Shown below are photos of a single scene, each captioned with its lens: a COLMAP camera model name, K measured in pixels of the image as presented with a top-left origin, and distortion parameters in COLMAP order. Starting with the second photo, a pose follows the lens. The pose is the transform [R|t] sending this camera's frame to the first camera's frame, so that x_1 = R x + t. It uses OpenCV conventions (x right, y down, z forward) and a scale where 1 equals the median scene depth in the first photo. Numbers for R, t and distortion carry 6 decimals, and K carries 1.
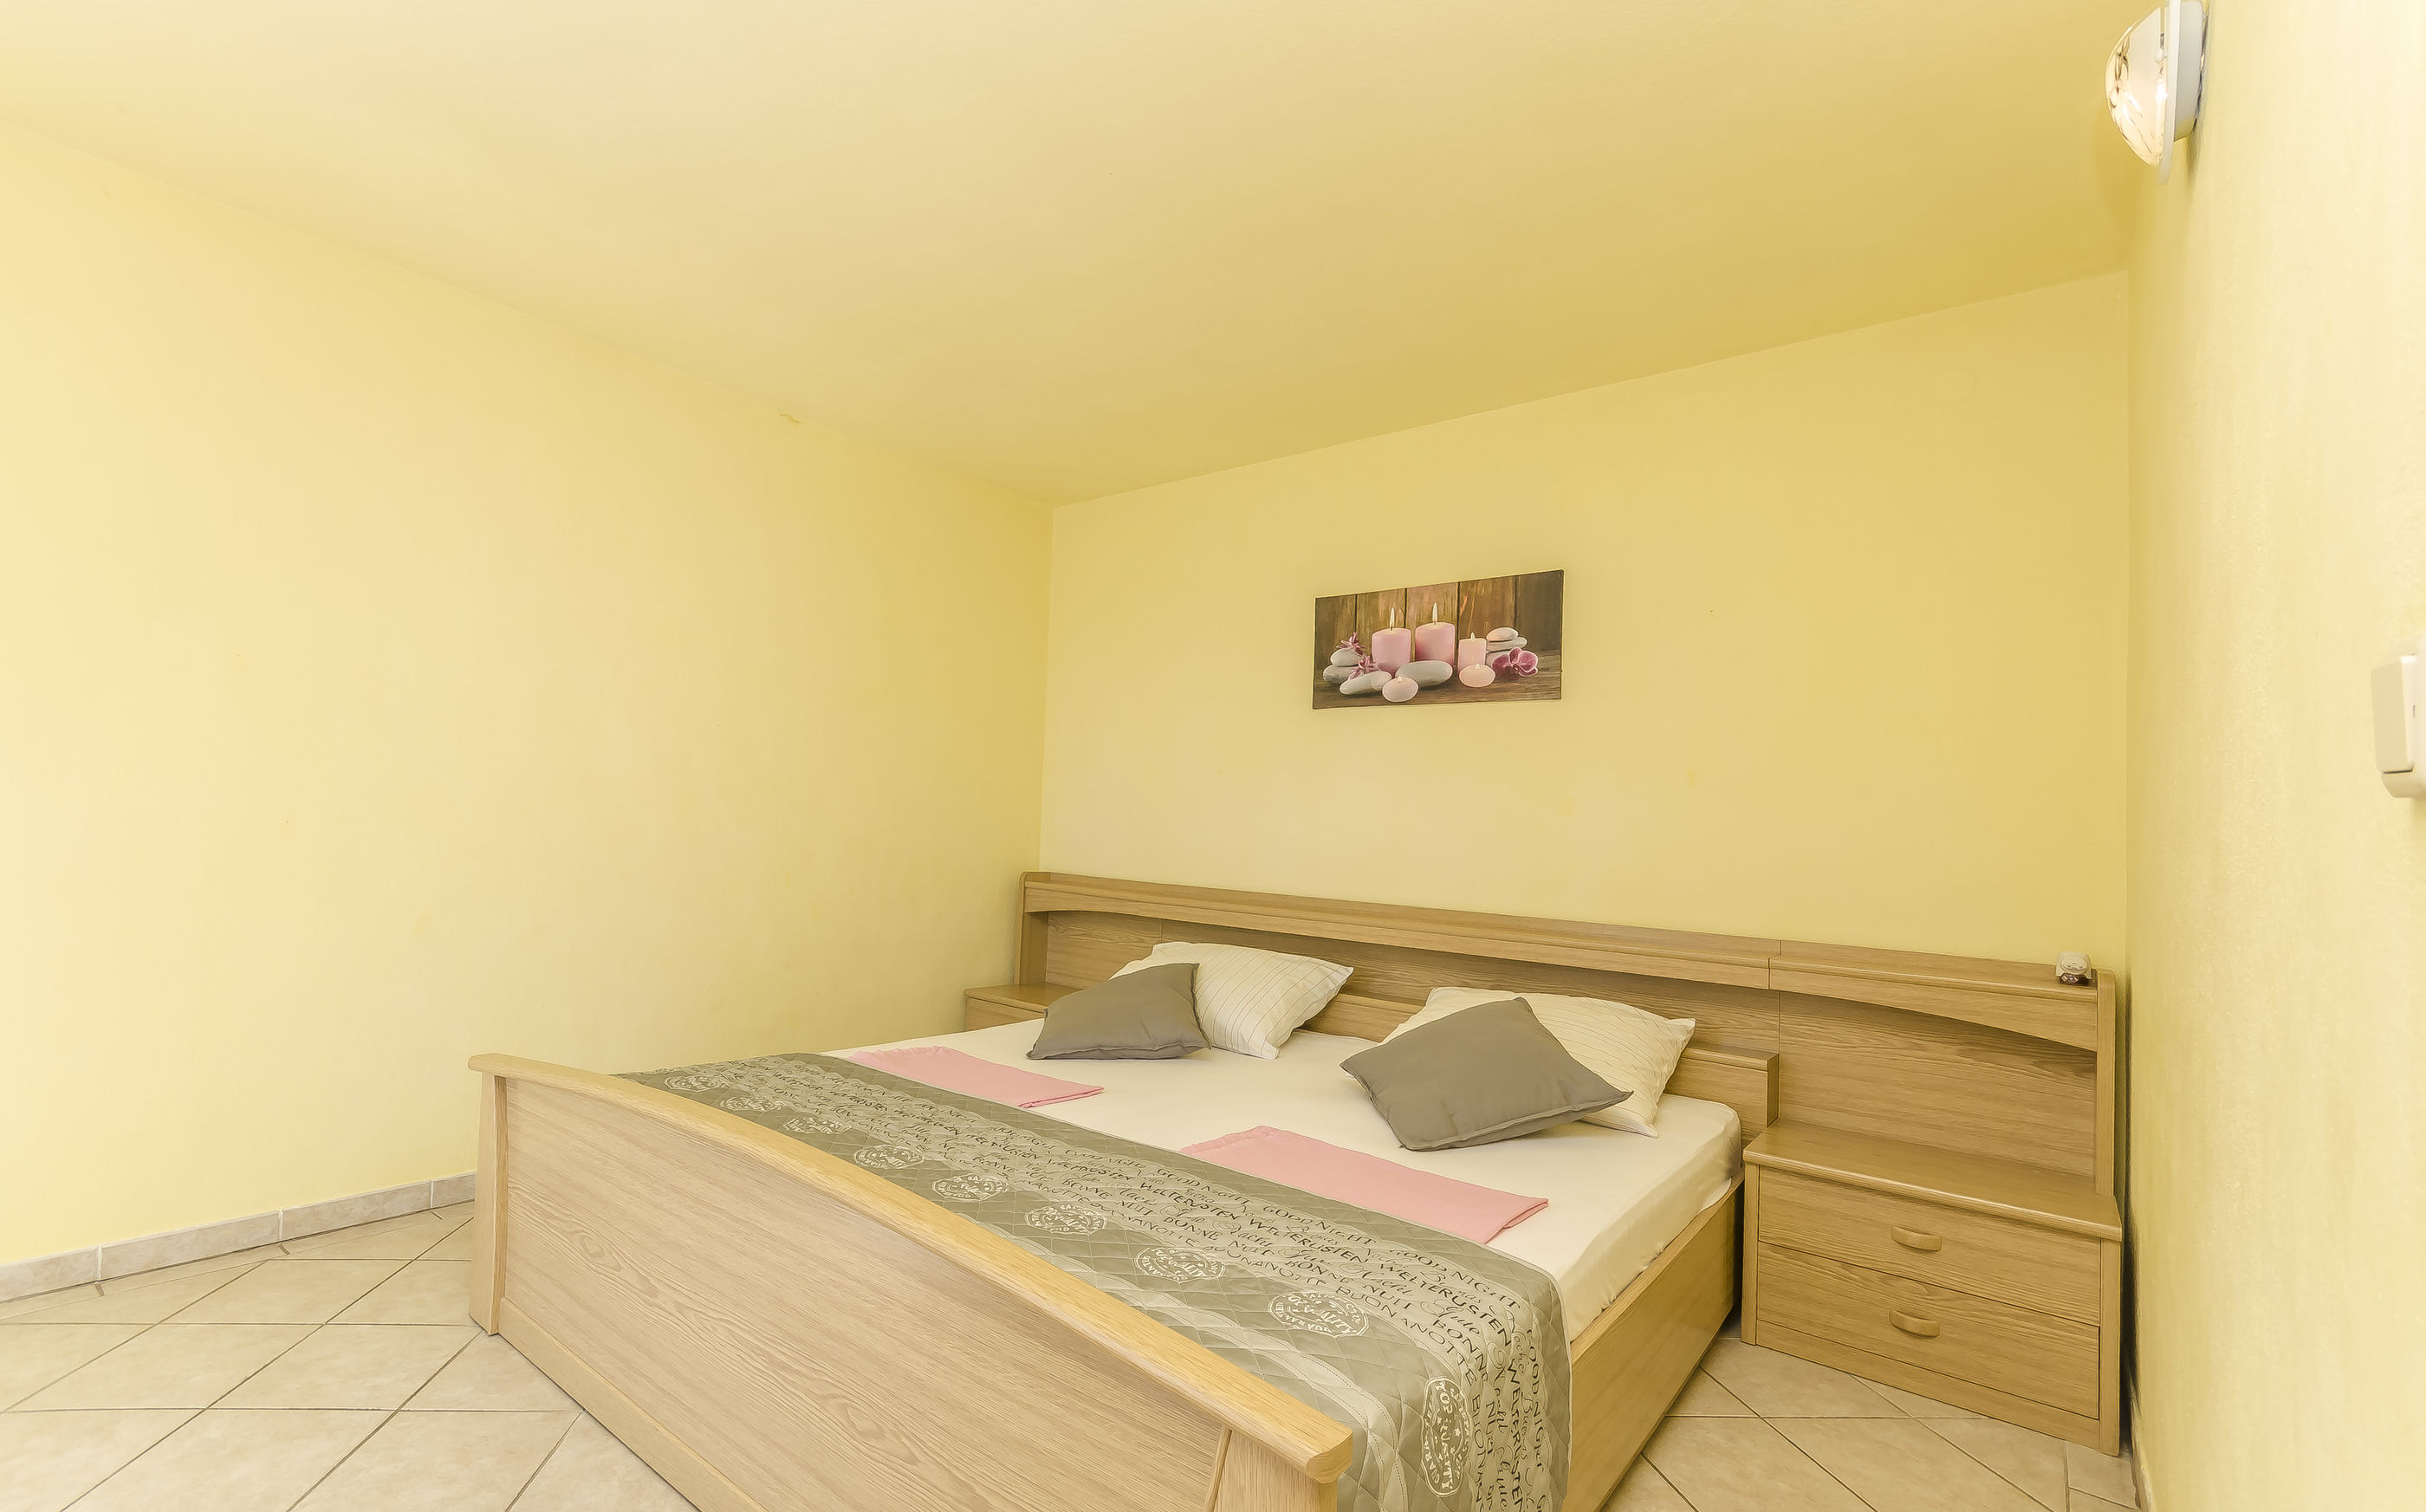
lens RADIAL K [[1072.9, 0, 1197.2], [0, 1072.9, 837.9], [0, 0, 1]] dist [0.011376, 0.000134]
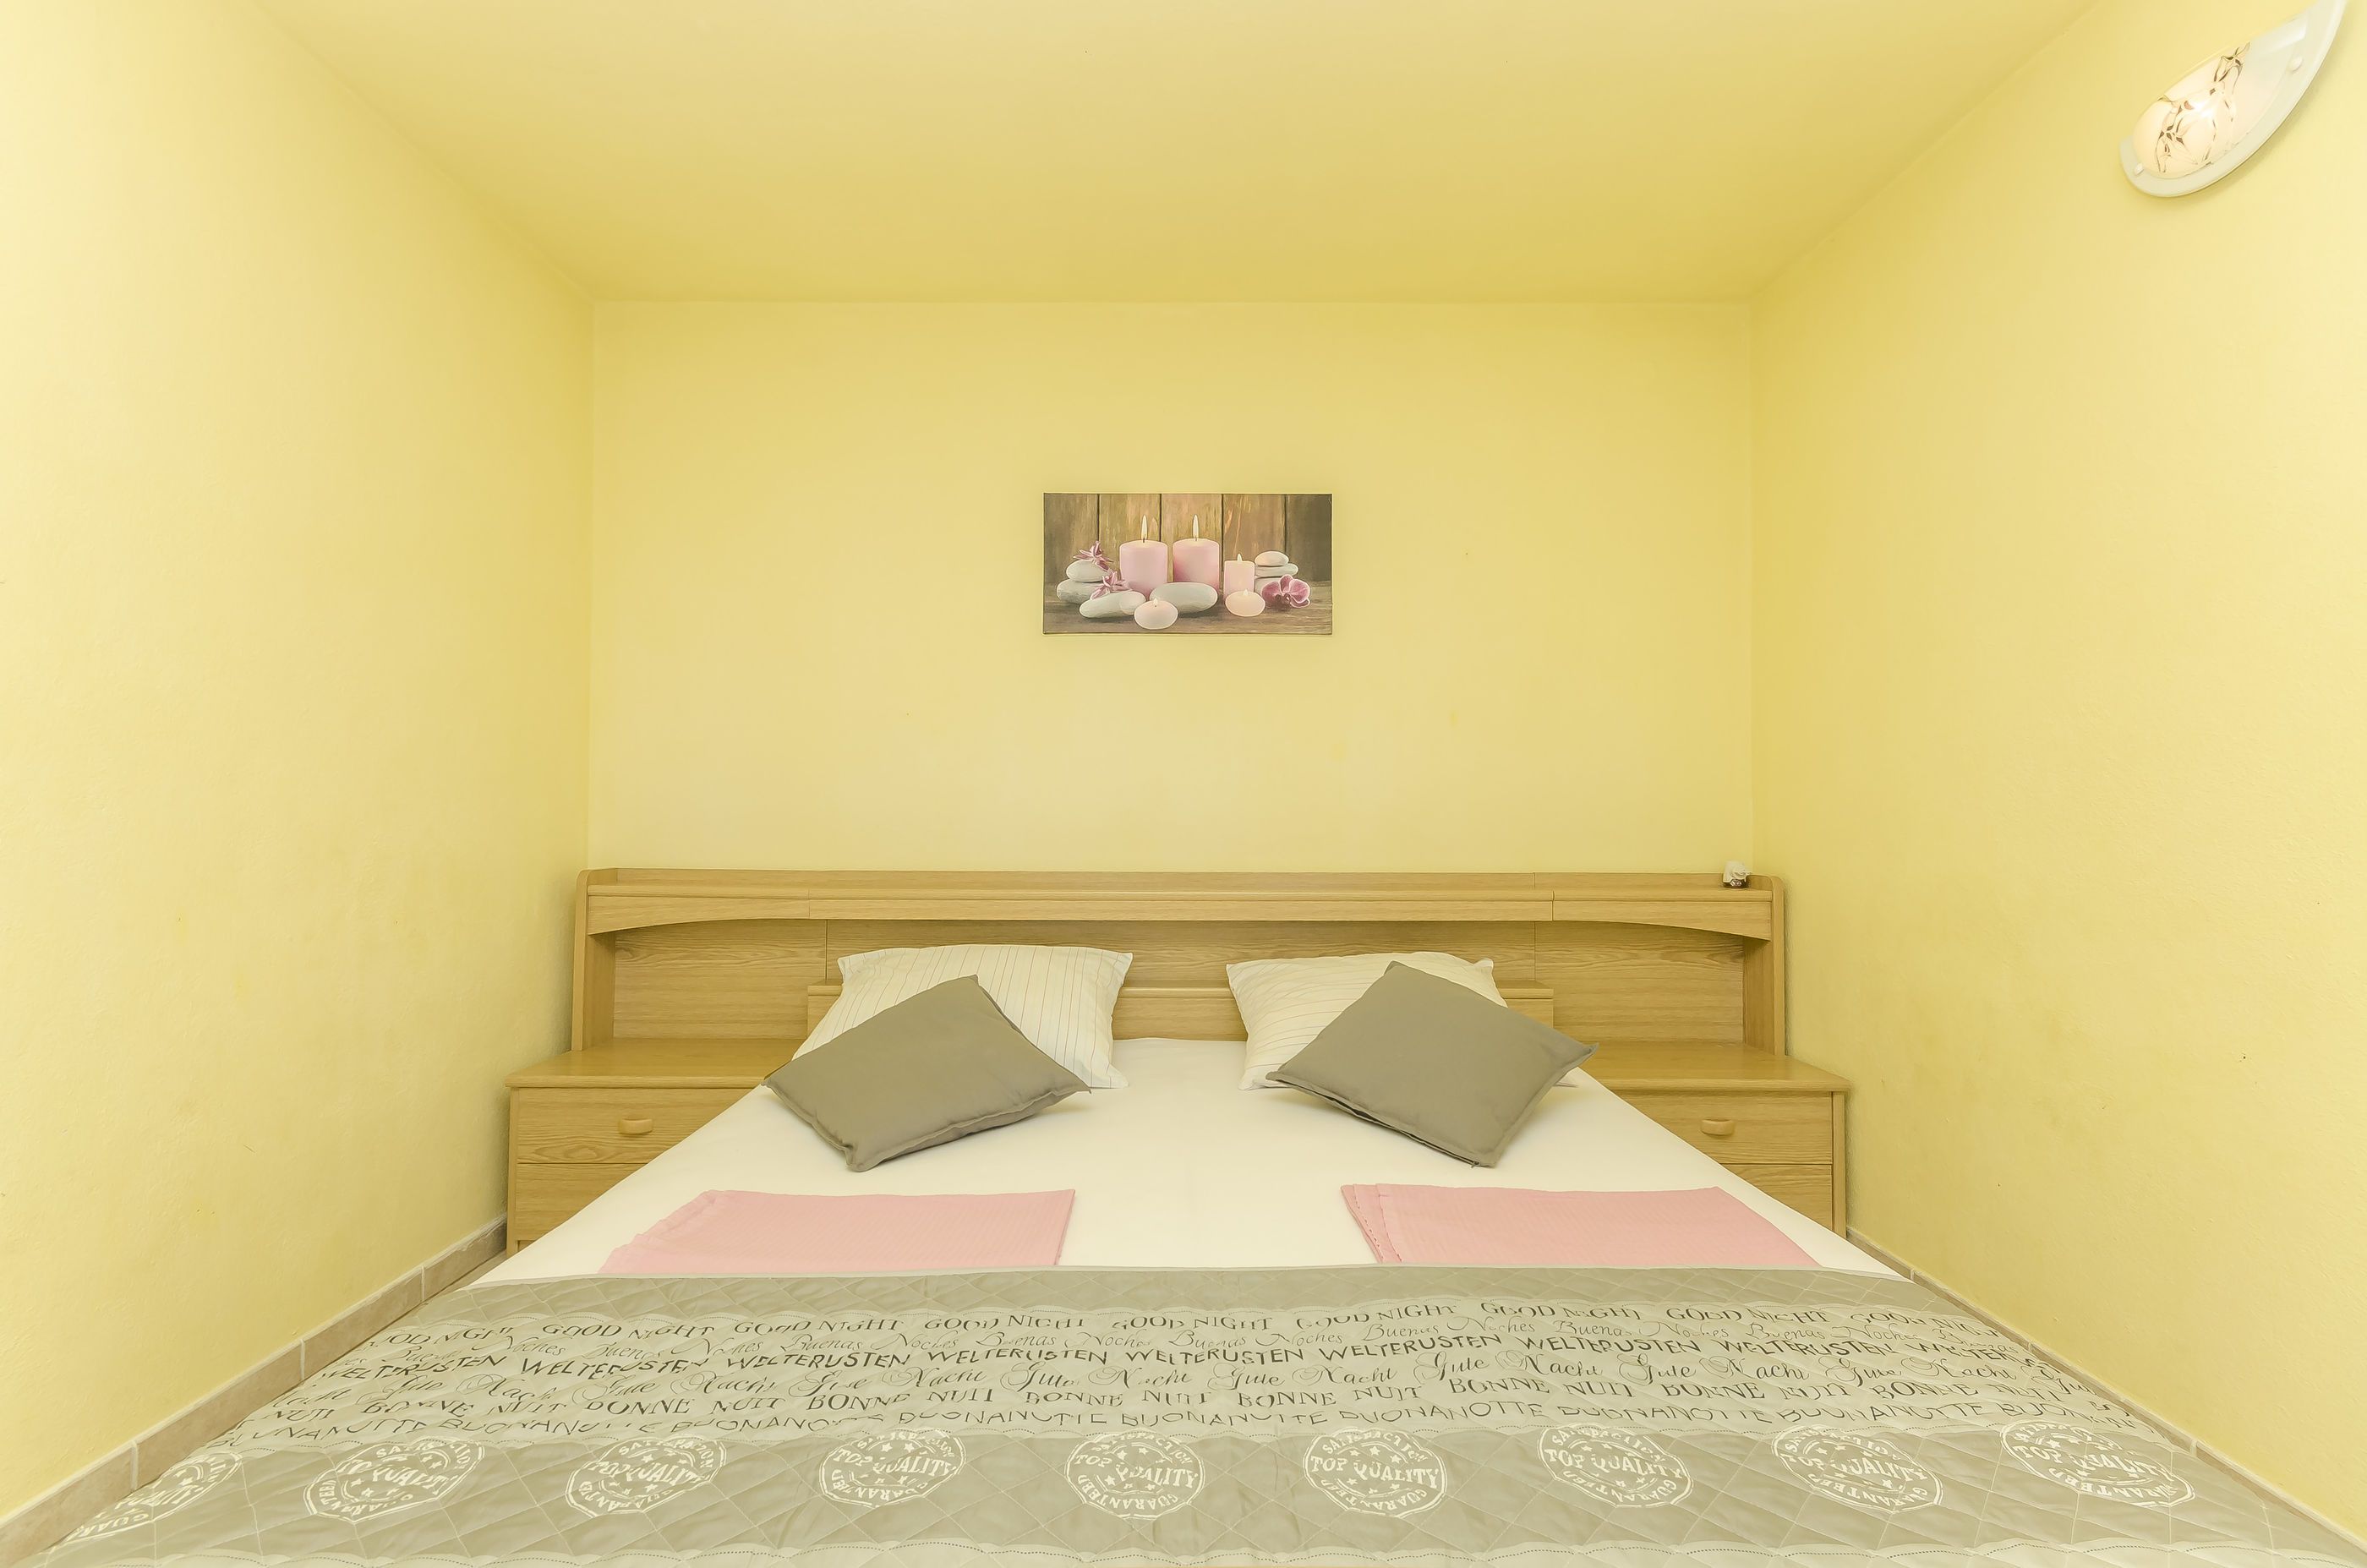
lens RADIAL K [[1049.2, 0, 1180.1], [0, 1049.2, 806.5], [0, 0, 1]] dist [0.002902, 0.000342]
pose [[0.786983, -0.046187, 0.615244, -0.315657], [0.042796, 0.998879, 0.020245, -0.004831], [-0.615489, 0.010398, 0.788077, 0.355488]]
